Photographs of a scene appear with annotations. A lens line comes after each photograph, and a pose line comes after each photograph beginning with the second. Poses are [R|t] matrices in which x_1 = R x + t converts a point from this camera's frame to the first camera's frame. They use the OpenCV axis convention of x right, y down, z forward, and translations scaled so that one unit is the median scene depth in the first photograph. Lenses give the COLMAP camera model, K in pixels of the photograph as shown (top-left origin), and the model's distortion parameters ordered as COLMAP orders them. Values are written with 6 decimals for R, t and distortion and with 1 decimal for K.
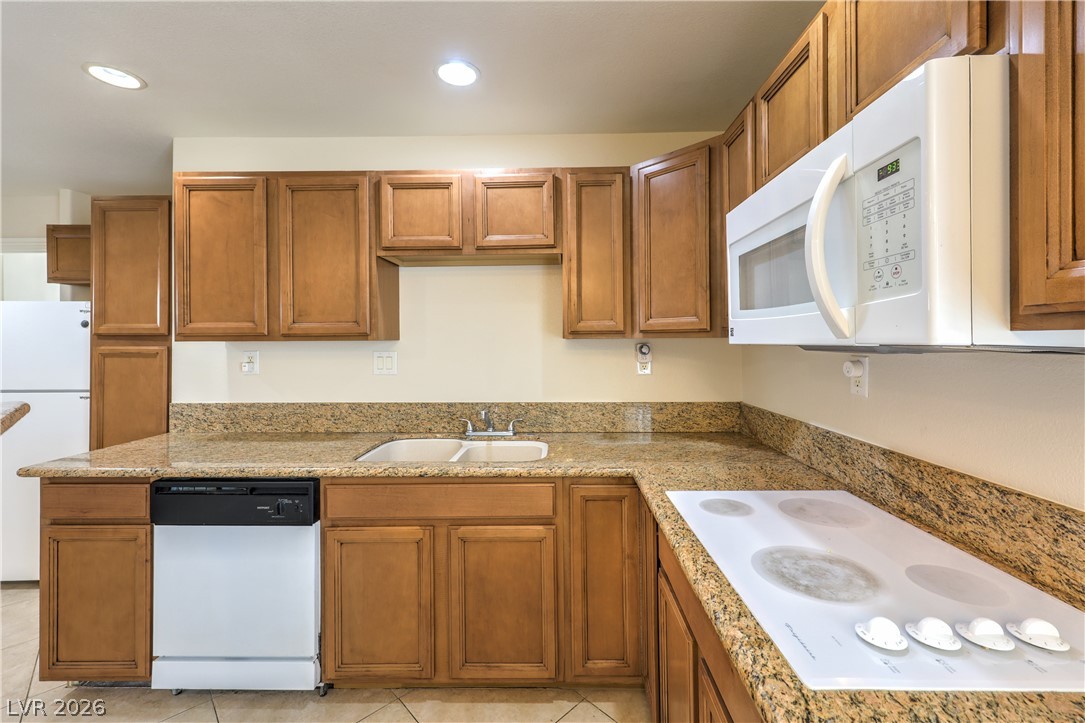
lens RADIAL K [[446.4, 0, 546.0], [0, 446.4, 346.6], [0, 0, 1]] dist [0.001640, 0.000172]
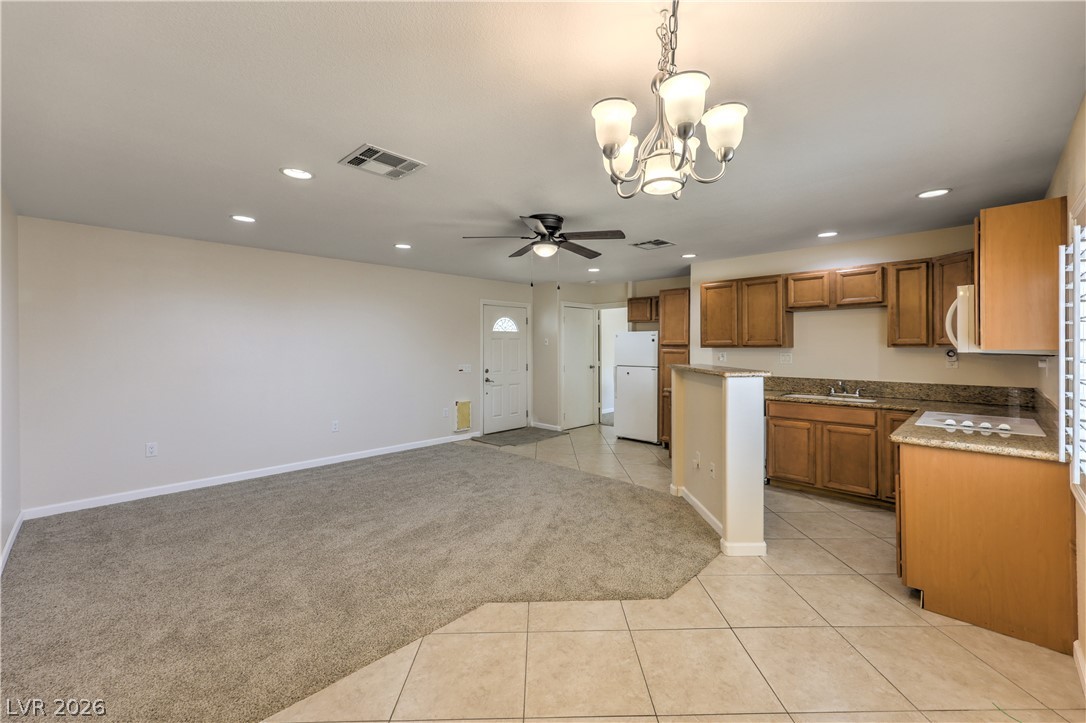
lens RADIAL K [[446.8, 0, 546.5], [0, 446.8, 346.5], [0, 0, 1]] dist [0.001640, 0.000172]
pose [[0.736962, 0.004428, -0.675920, 0.267552], [-0.008007, 0.999966, -0.002180, -0.005698], [0.675887, 0.007019, 0.736972, -1.517899]]
